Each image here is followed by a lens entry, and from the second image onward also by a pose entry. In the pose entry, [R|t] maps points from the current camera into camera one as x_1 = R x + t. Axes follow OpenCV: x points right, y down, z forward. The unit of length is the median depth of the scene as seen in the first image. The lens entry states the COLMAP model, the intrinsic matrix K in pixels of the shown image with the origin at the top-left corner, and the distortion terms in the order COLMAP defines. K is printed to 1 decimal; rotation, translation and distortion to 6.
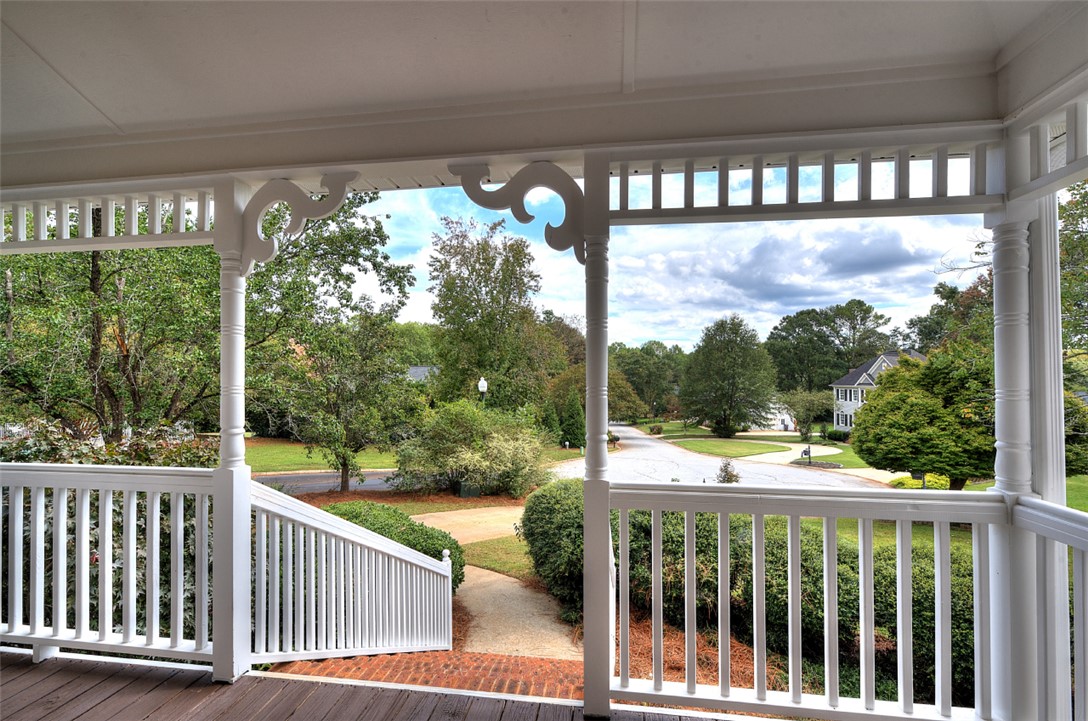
lens RADIAL K [[475.6, 0, 571.1], [0, 475.6, 371.8], [0, 0, 1]] dist [-0.000564, 0.001317]
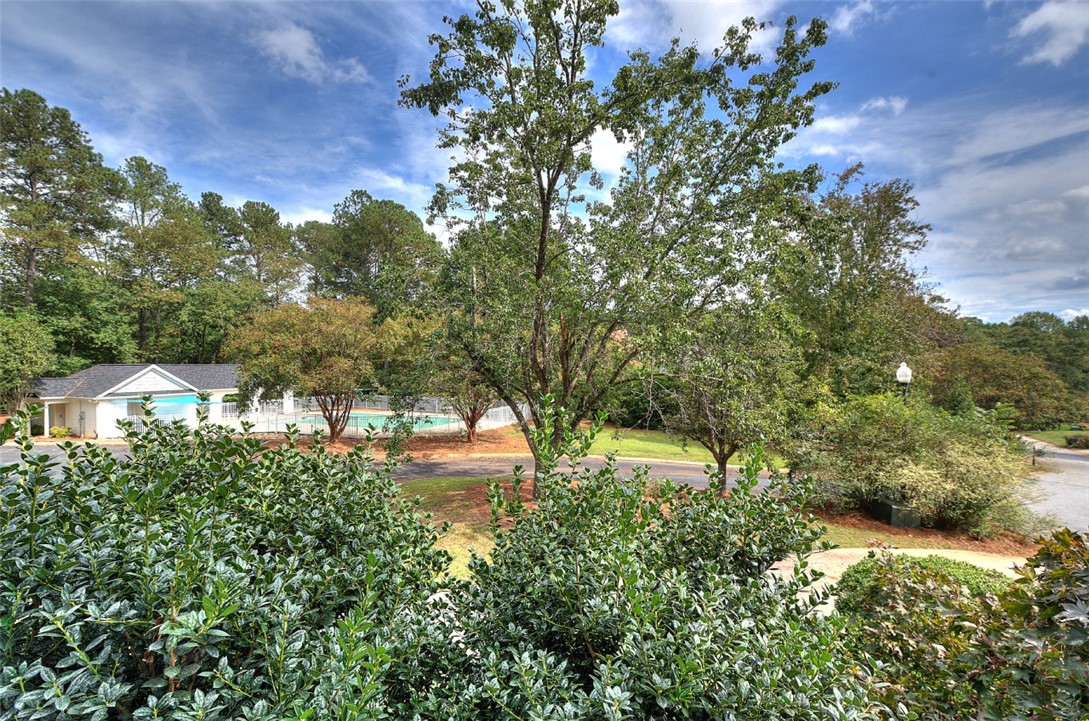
lens RADIAL K [[476.1, 0, 551.0], [0, 476.1, 369.9], [0, 0, 1]] dist [-0.000564, 0.001317]
pose [[0.839103, 0.007562, -0.543919, -0.096334], [0.005568, 0.999732, 0.022489, 0.001237], [0.543943, -0.021899, 0.838836, 0.034000]]
